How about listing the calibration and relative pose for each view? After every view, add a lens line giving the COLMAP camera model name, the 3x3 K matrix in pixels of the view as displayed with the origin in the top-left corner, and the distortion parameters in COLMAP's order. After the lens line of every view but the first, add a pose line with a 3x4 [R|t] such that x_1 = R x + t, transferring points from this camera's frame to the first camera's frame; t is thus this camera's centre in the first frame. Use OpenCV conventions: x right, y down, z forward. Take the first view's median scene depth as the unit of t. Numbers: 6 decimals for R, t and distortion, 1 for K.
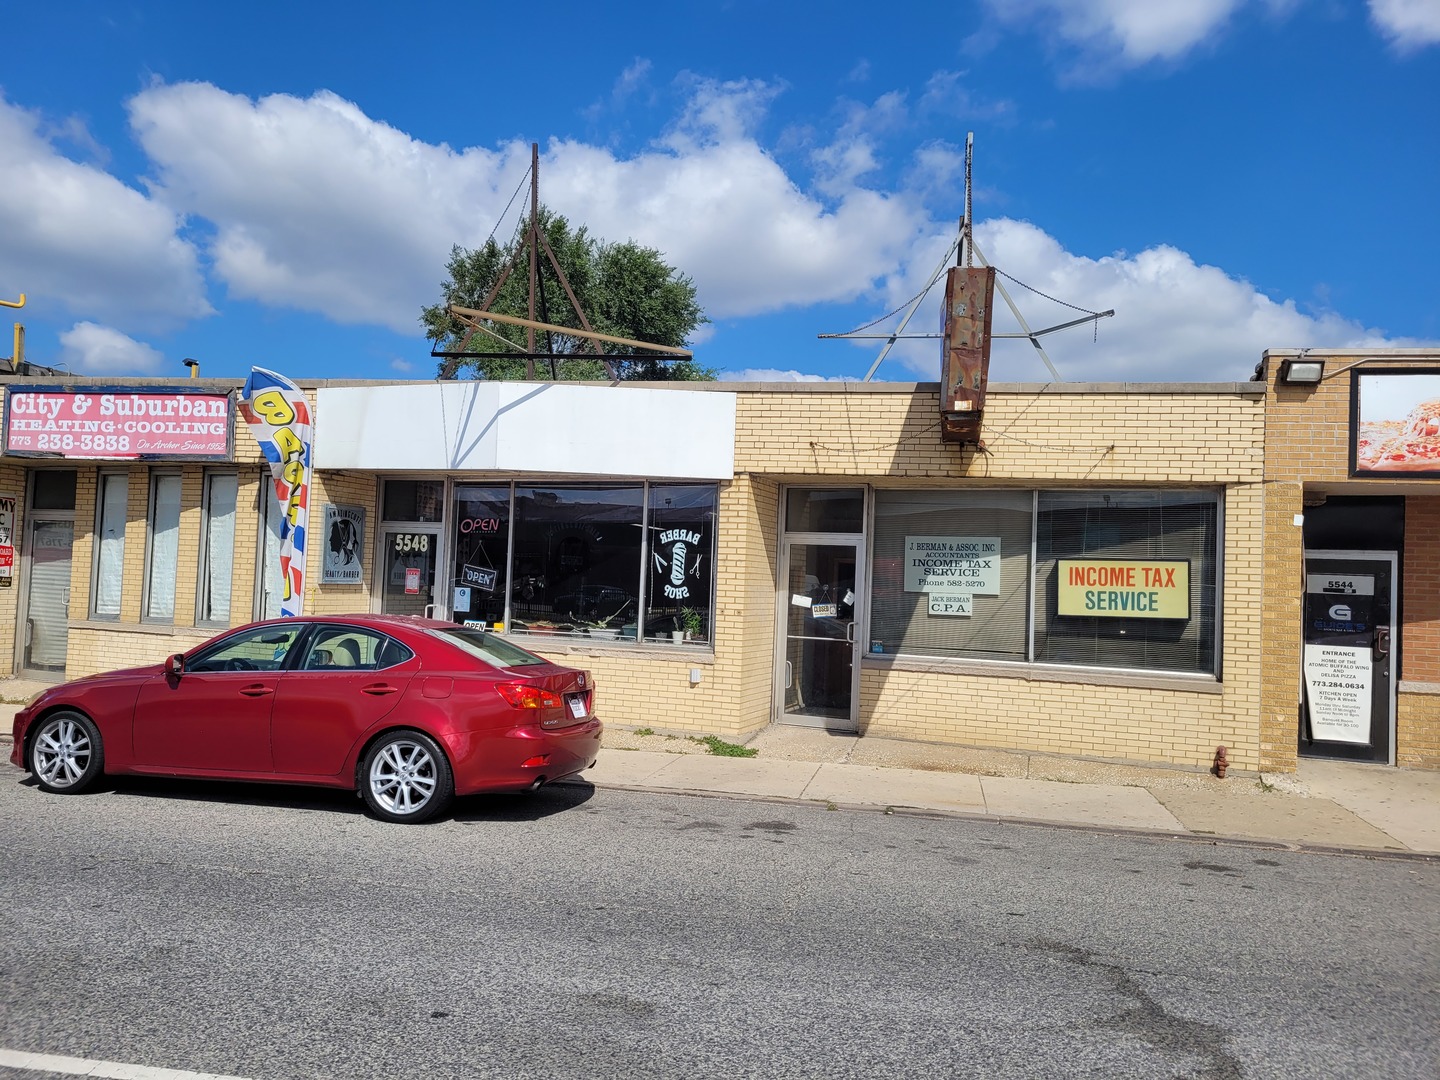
lens RADIAL K [[1084.5, 0, 717.3], [0, 1084.5, 539.7], [0, 0, 1]] dist [0.053345, -0.048420]
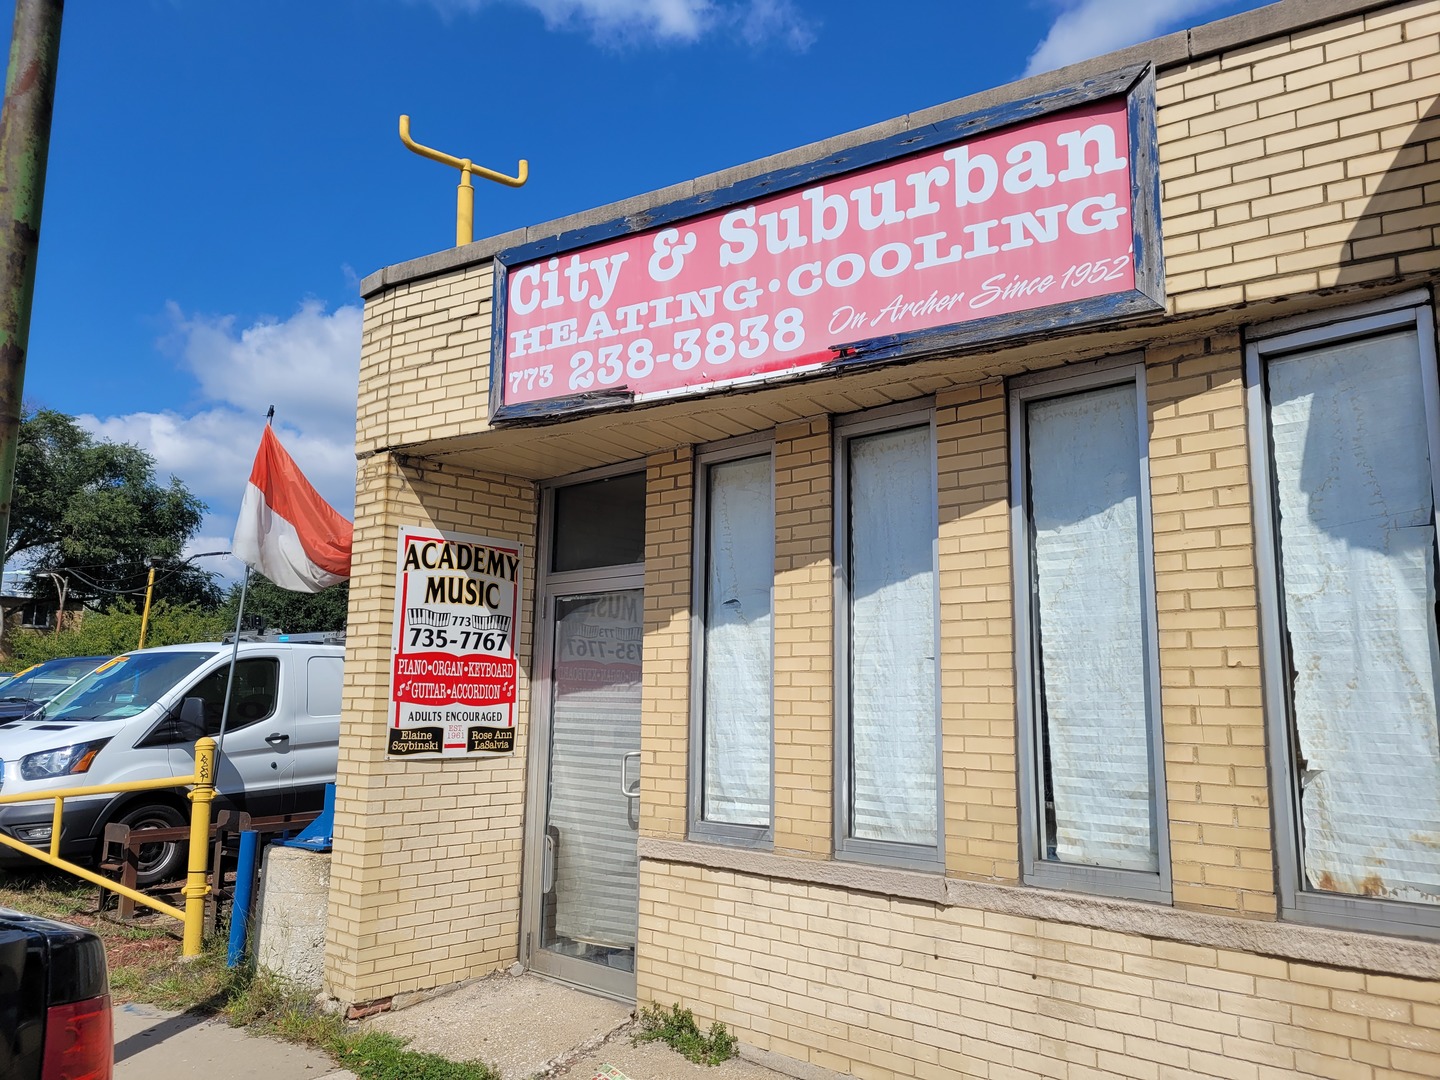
lens RADIAL K [[1084.5, 0, 721.7], [0, 1084.5, 541.4], [0, 0, 1]] dist [0.053345, -0.048420]
pose [[0.929822, -0.082539, -0.358633, -0.435712], [0.038330, 0.990944, -0.128687, 0.020681], [0.366007, 0.105909, 0.924566, 0.671806]]
